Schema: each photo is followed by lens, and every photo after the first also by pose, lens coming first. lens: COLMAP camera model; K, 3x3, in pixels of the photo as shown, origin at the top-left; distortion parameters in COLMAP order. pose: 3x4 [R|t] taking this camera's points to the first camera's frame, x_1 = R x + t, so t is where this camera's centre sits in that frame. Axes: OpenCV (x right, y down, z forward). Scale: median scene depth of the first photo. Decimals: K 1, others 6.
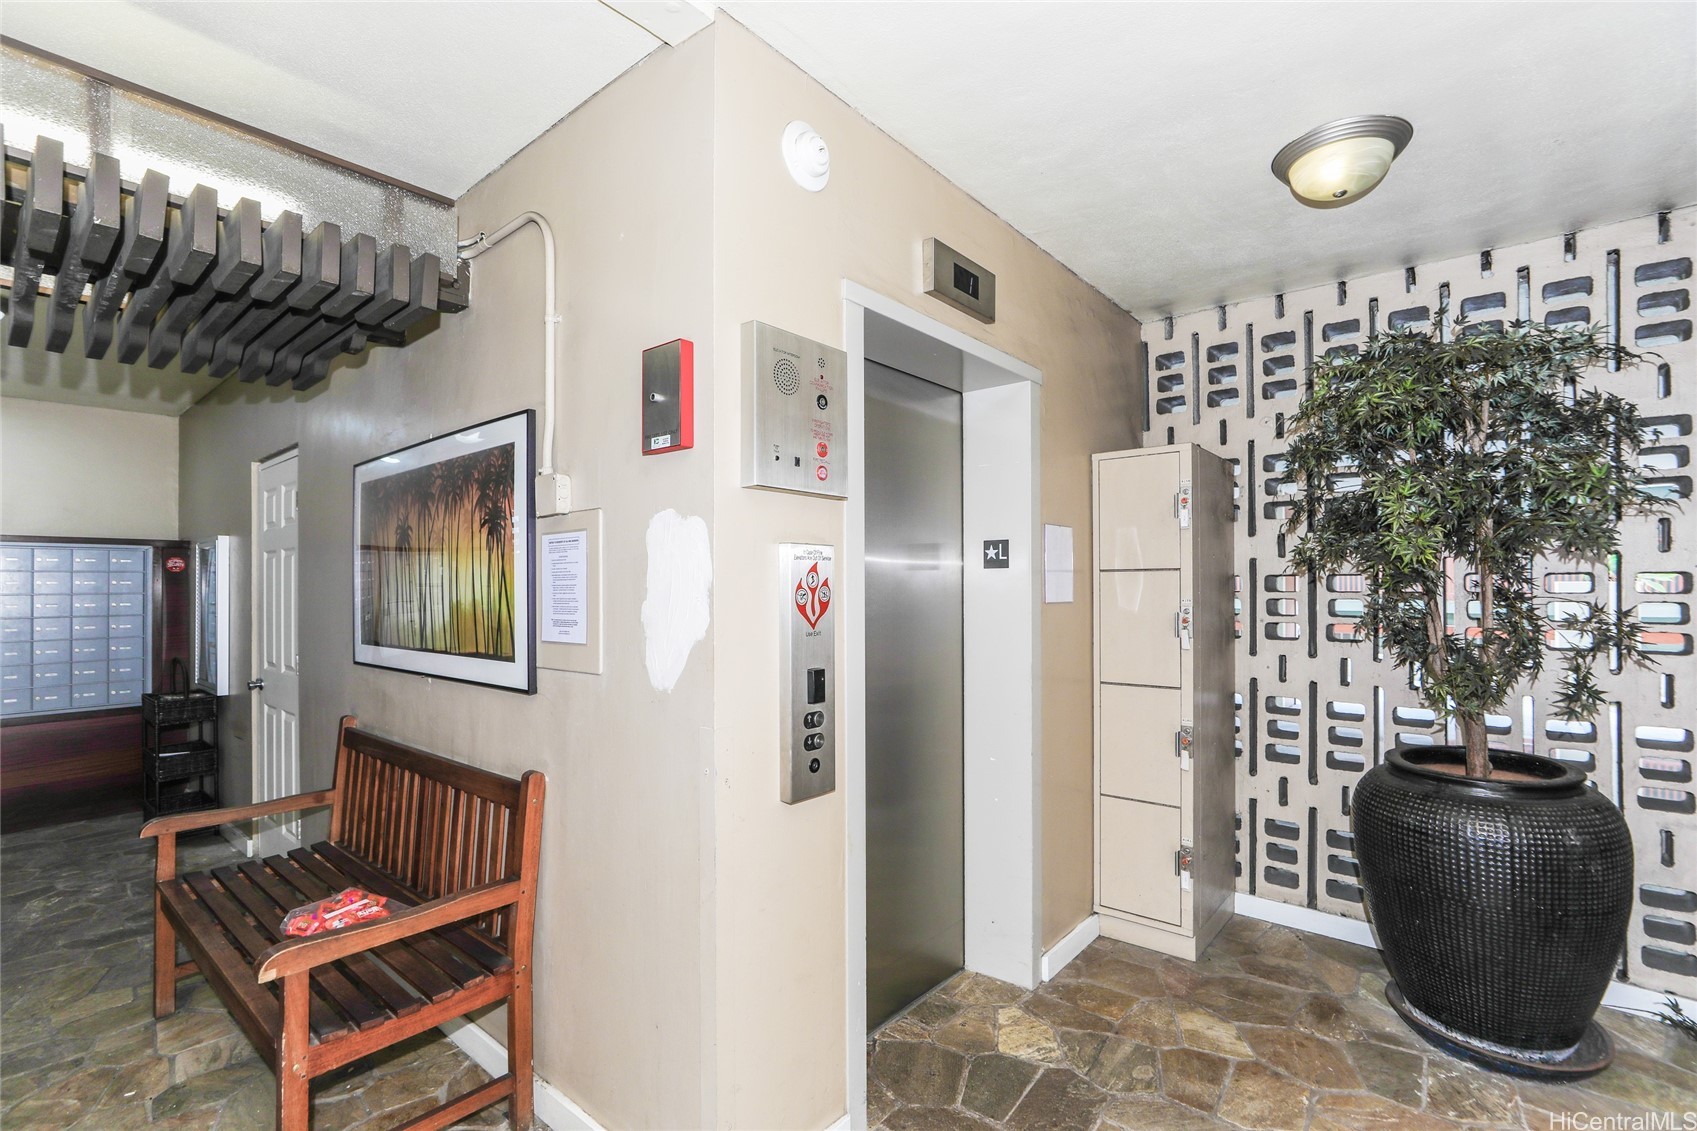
lens RADIAL K [[793.5, 0, 875.3], [0, 793.5, 586.2], [0, 0, 1]] dist [-0.016654, 0.005283]
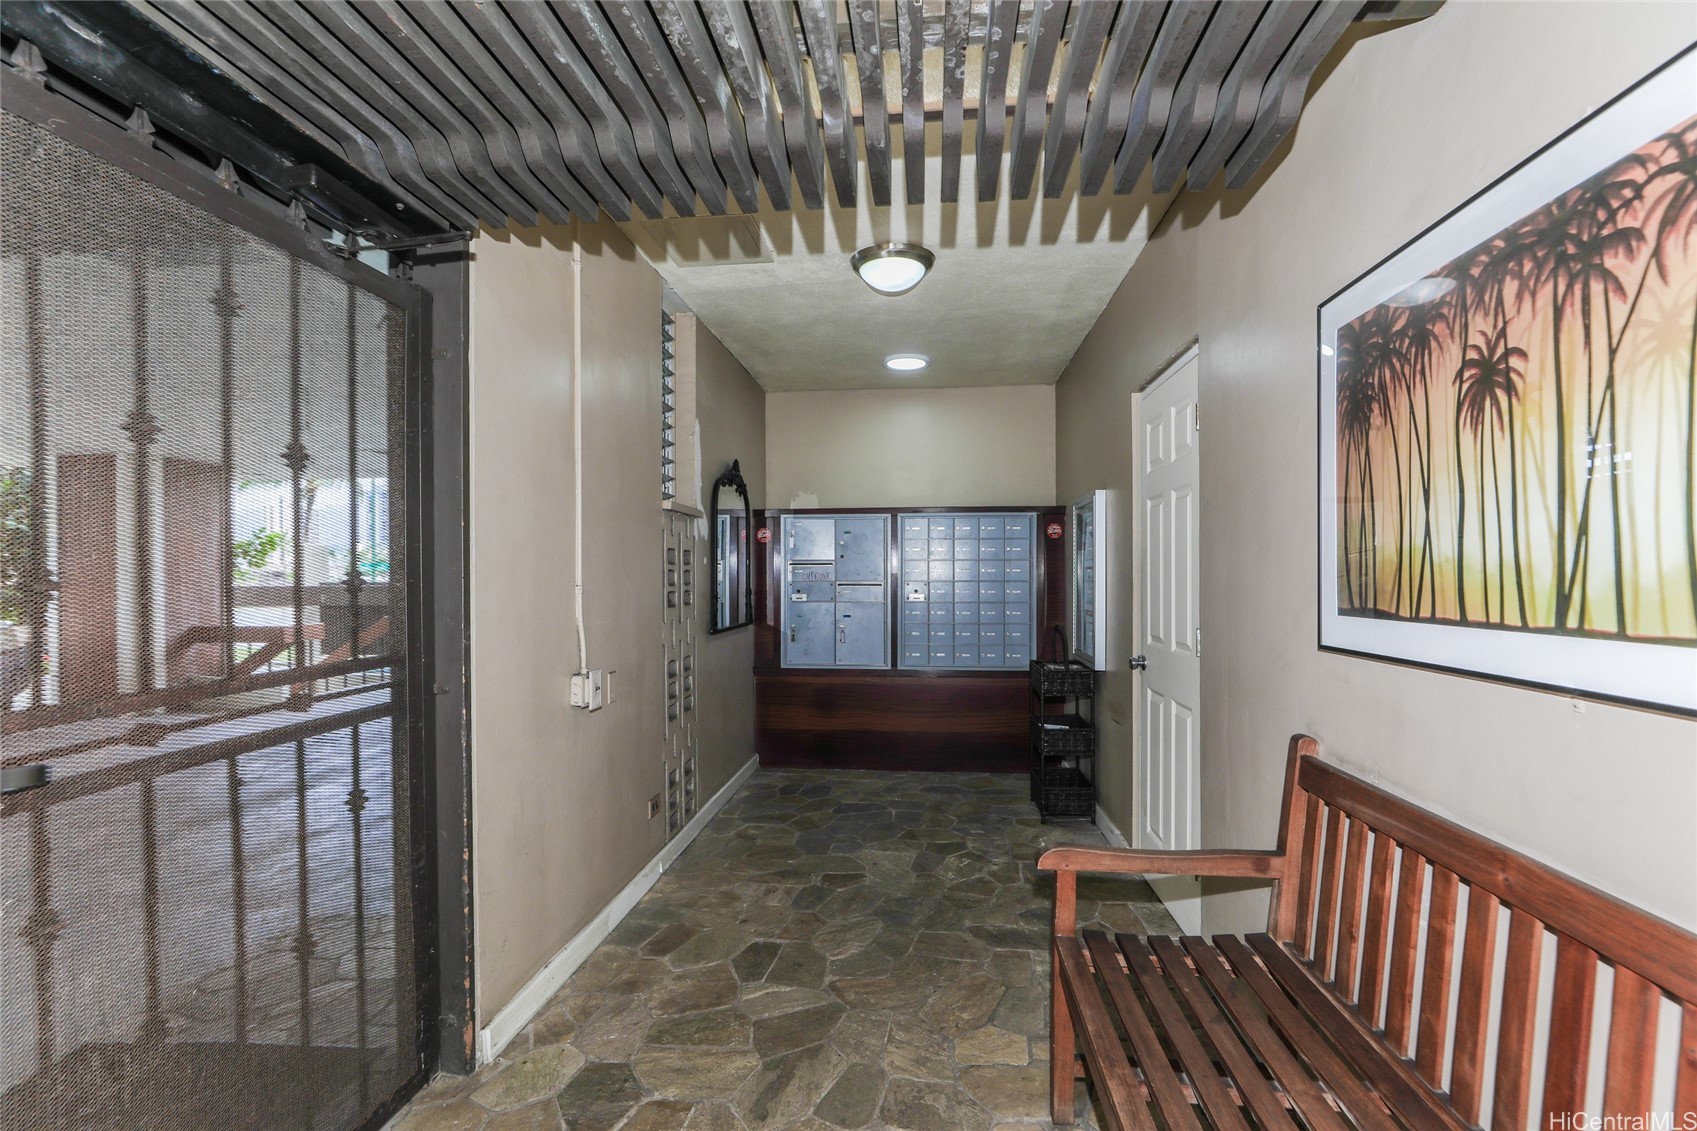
lens RADIAL K [[793.5, 0, 849.2], [0, 793.5, 574.7], [0, 0, 1]] dist [-0.016654, 0.005283]
pose [[0.568795, 0.000125, -0.822479, -0.286320], [0.003789, 0.999989, 0.002772, 0.030730], [0.822470, -0.004693, 0.568789, 0.290580]]
